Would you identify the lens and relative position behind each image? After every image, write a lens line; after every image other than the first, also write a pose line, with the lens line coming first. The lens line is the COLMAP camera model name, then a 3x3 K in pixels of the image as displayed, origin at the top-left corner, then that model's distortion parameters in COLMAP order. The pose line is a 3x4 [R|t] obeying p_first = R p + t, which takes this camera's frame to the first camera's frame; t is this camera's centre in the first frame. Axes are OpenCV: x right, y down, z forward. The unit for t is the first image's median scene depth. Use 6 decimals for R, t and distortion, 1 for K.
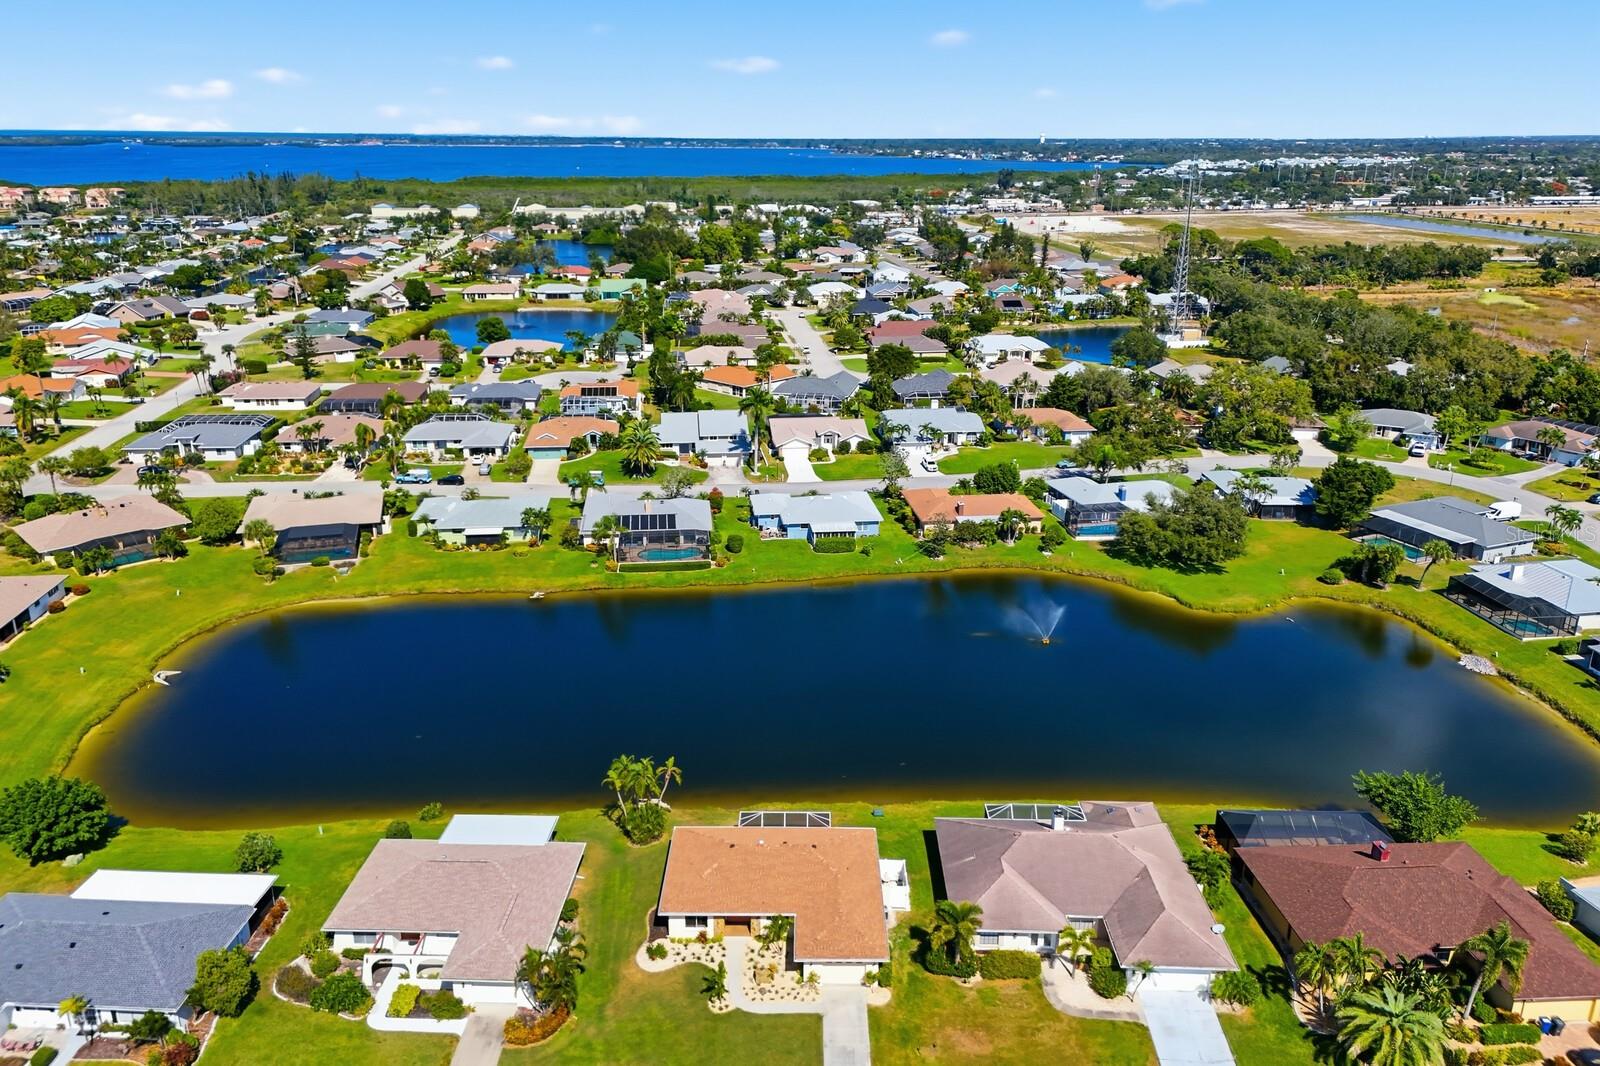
lens RADIAL K [[1182.3, 0, 797.1], [0, 1182.3, 535.8], [0, 0, 1]] dist [0.044093, -0.023166]
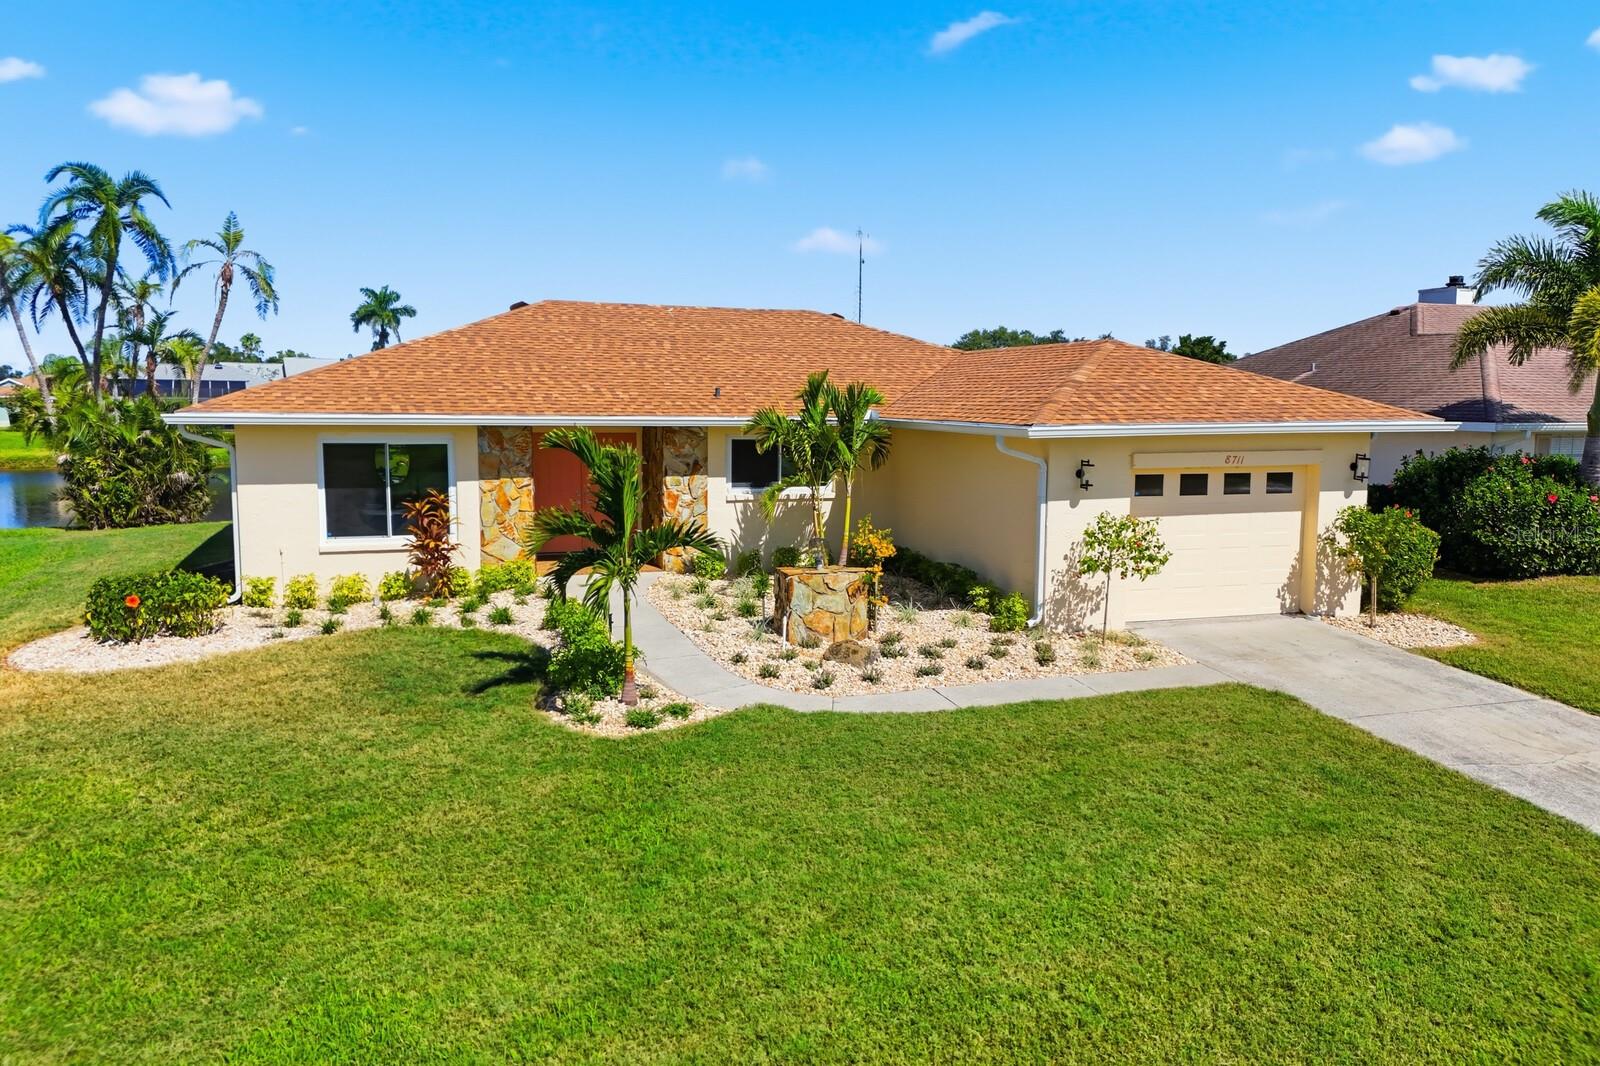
lens RADIAL K [[1182.3, 0, 794.0], [0, 1182.3, 527.1], [0, 0, 1]] dist [0.044093, -0.023166]
pose [[0.940602, -0.027163, 0.338424, -0.089859], [0.105083, 0.971140, -0.214115, 0.388884], [-0.322841, 0.236960, 0.916310, 0.821101]]
